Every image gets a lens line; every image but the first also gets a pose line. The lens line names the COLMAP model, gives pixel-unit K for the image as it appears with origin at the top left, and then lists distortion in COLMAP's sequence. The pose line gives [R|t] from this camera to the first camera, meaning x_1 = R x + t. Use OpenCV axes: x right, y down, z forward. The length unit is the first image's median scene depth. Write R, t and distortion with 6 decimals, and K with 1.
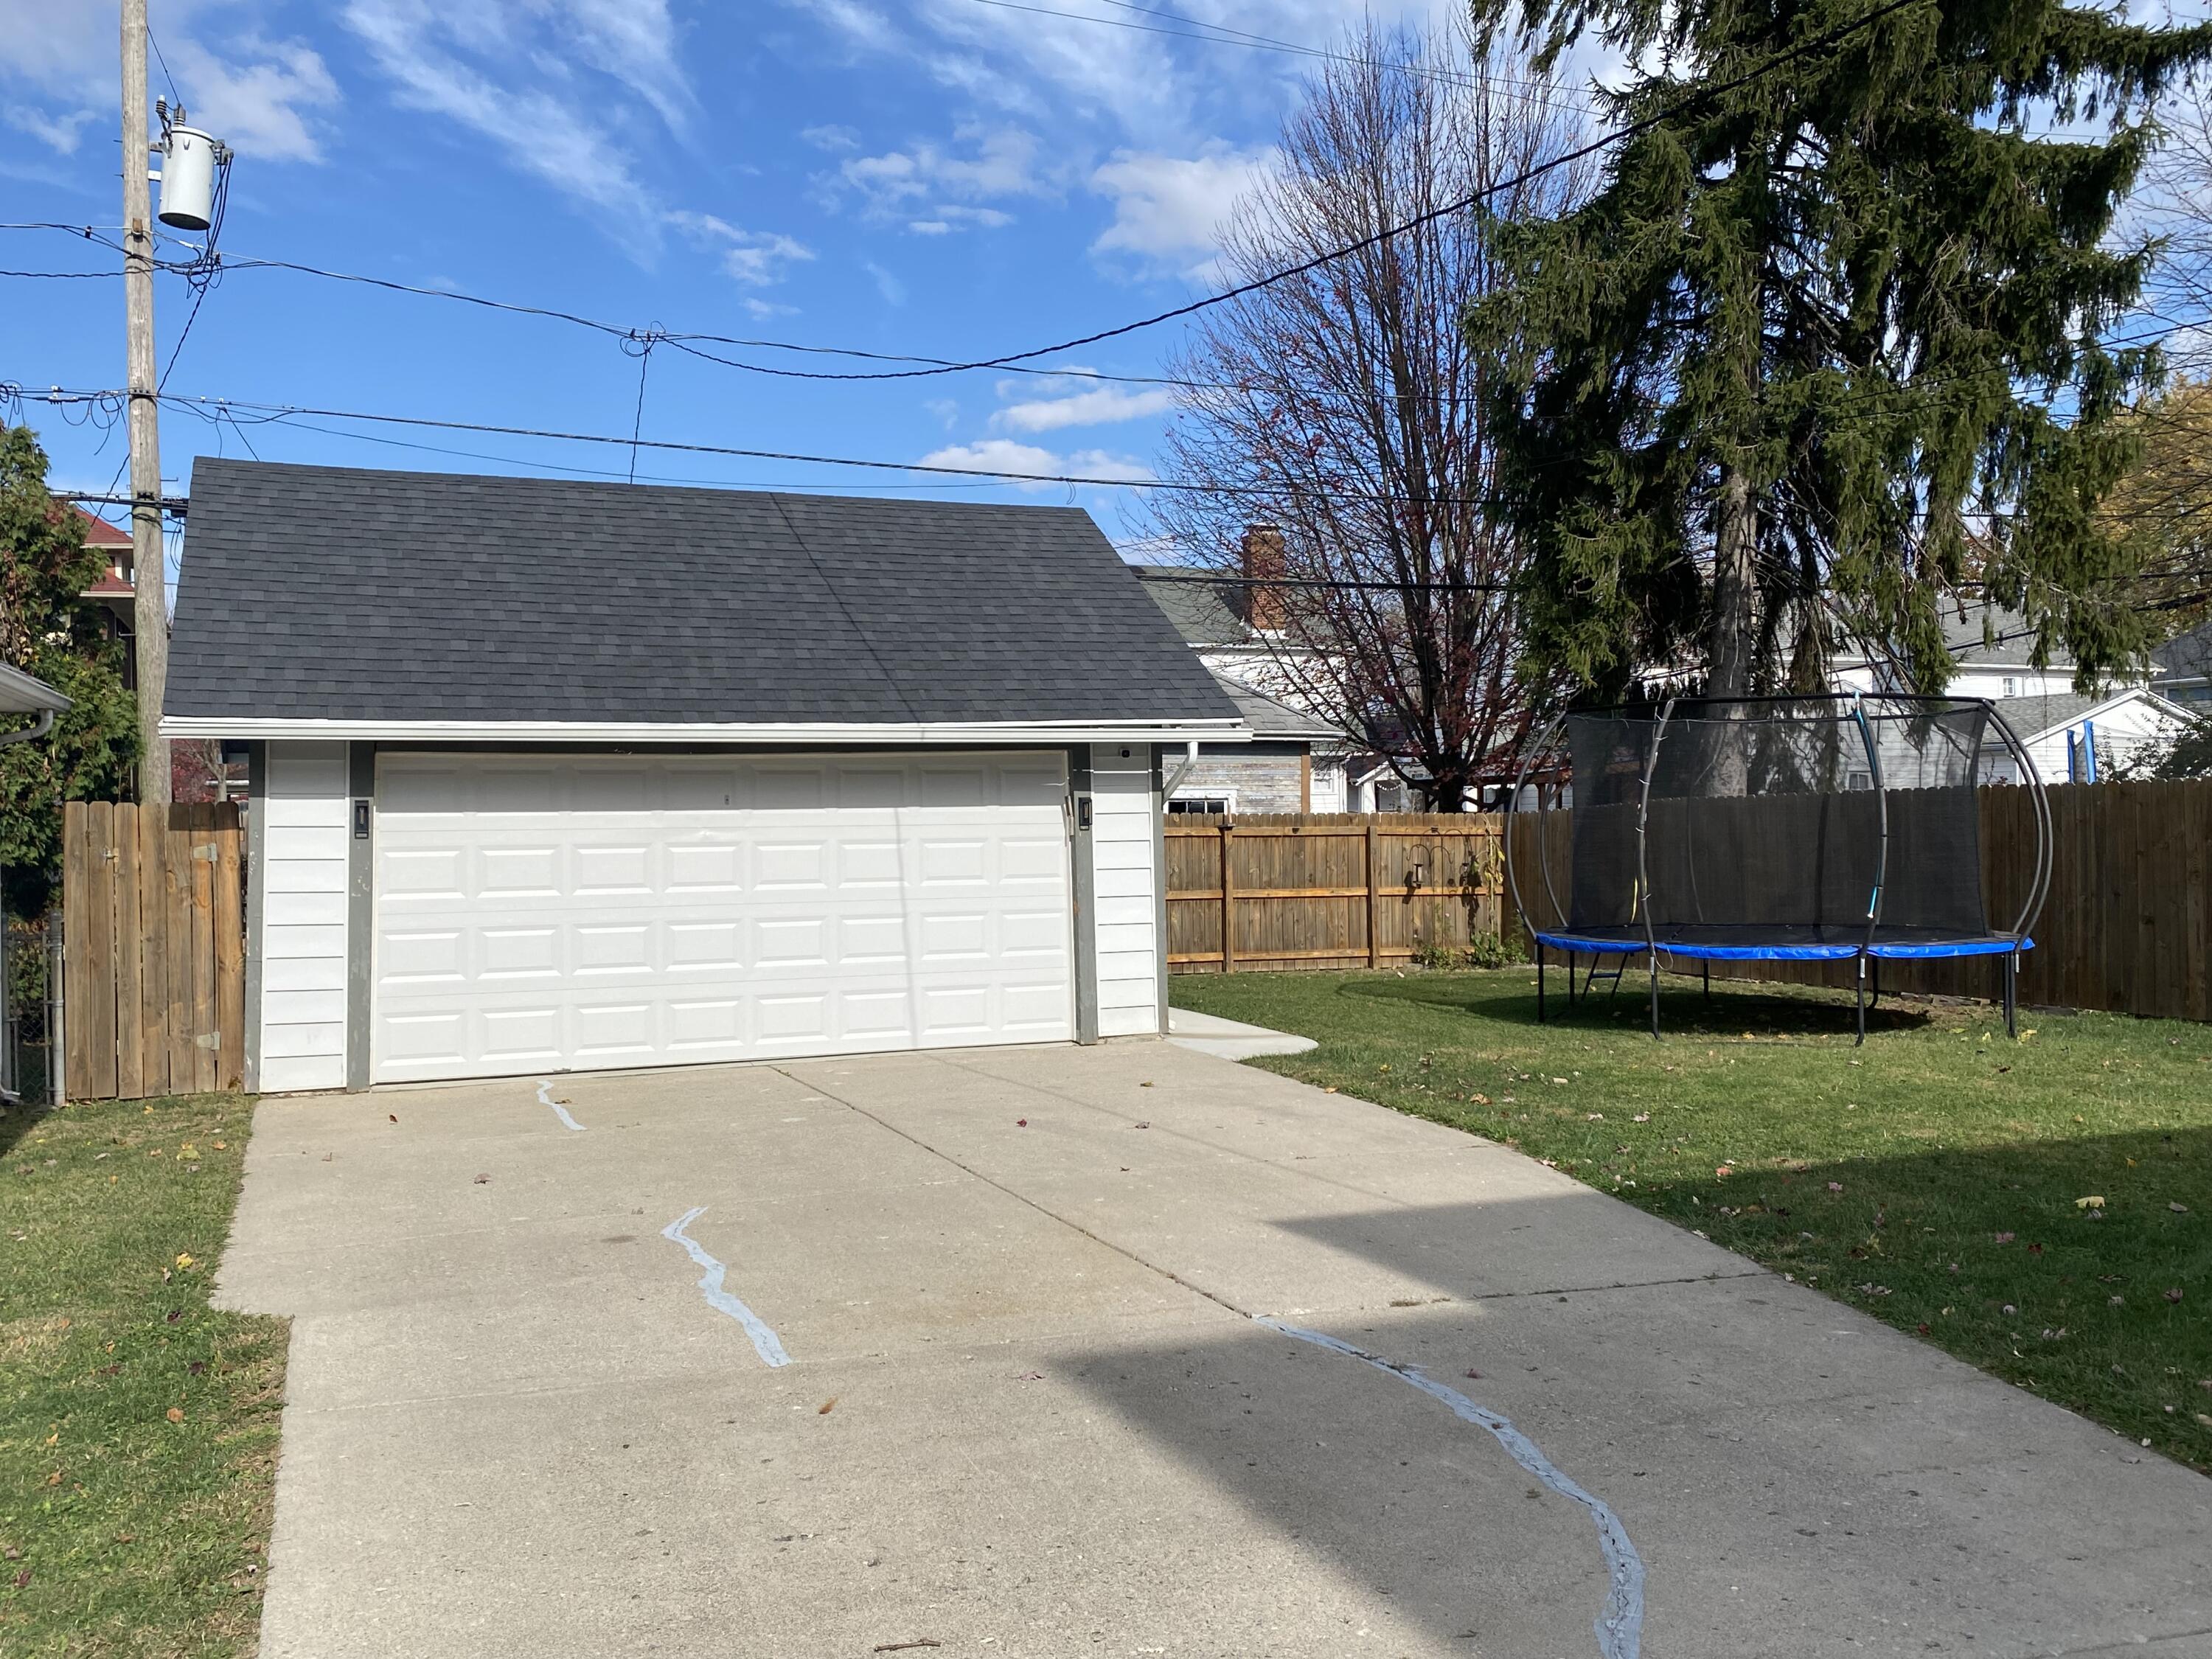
lens RADIAL K [[1903.9, 0, 1101.9], [0, 1903.9, 821.4], [0, 0, 1]] dist [0.033436, -0.046420]
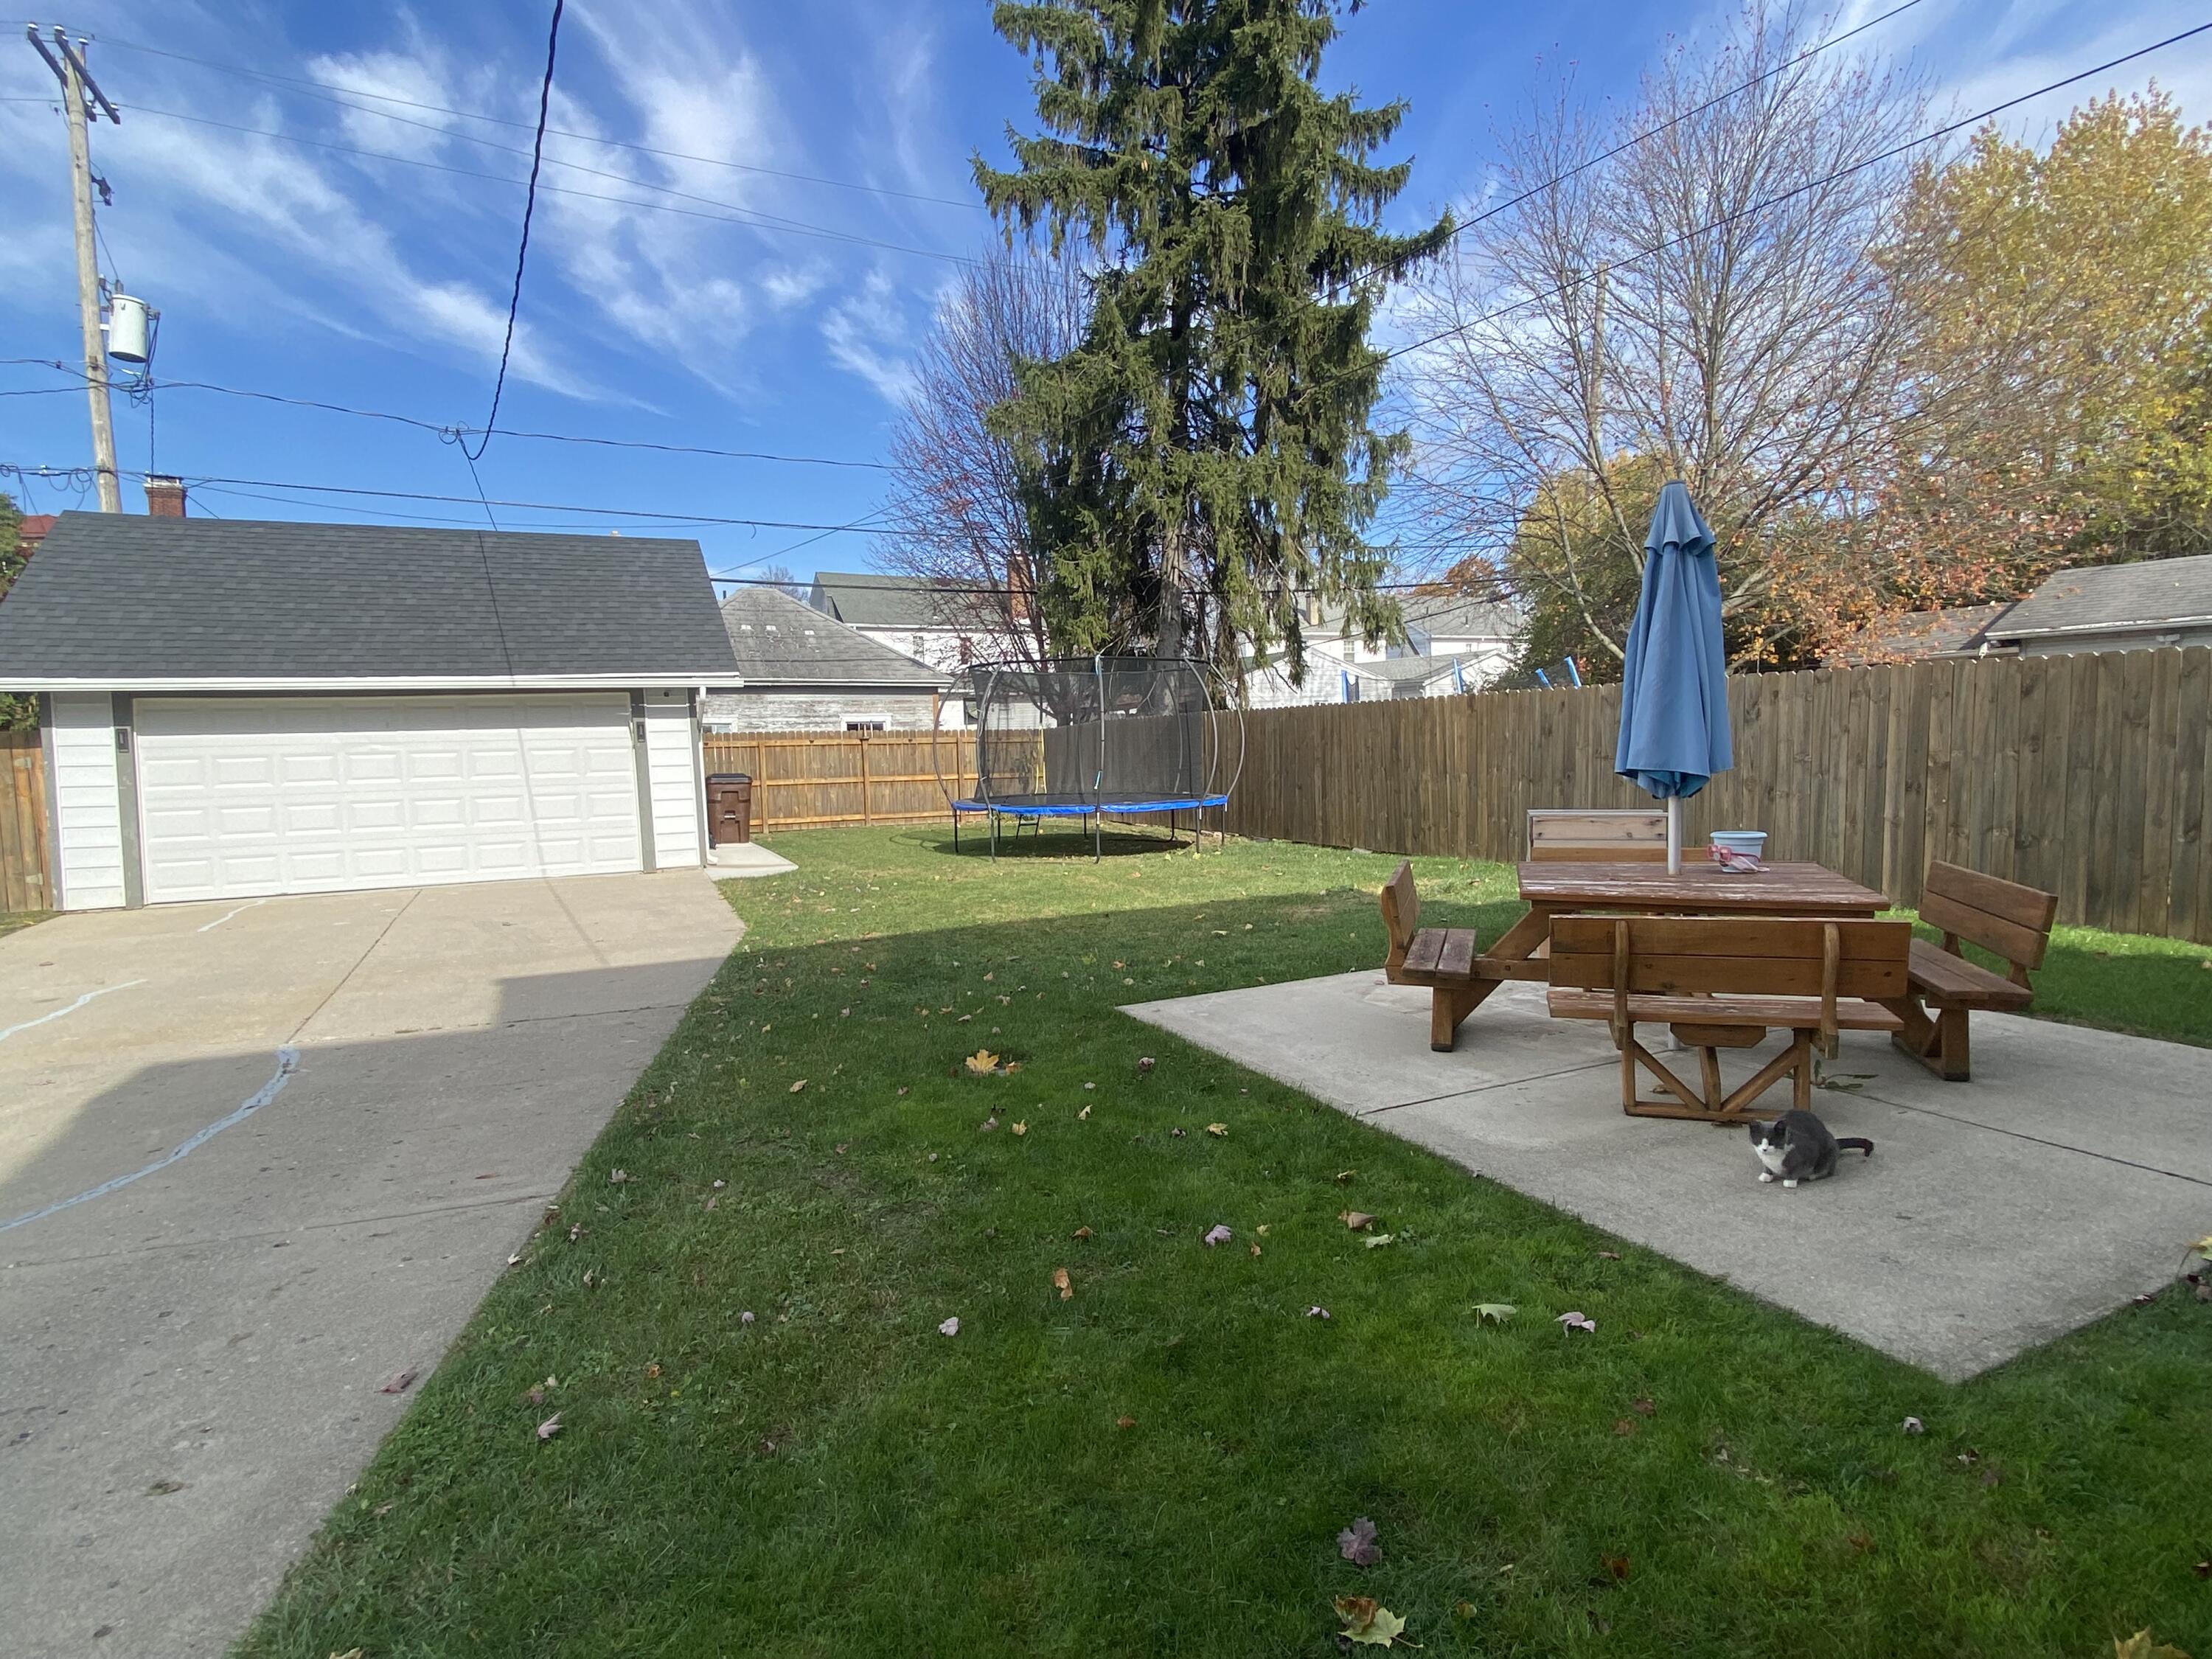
lens RADIAL K [[1140.6, 0, 1106.6], [0, 1140.6, 838.3], [0, 0, 1]] dist [-0.000227, -0.003659]
pose [[0.998877, -0.014954, 0.044949, 0.340714], [0.010837, 0.995840, 0.090473, 0.002706], [-0.046115, -0.089885, 0.994884, 0.007079]]
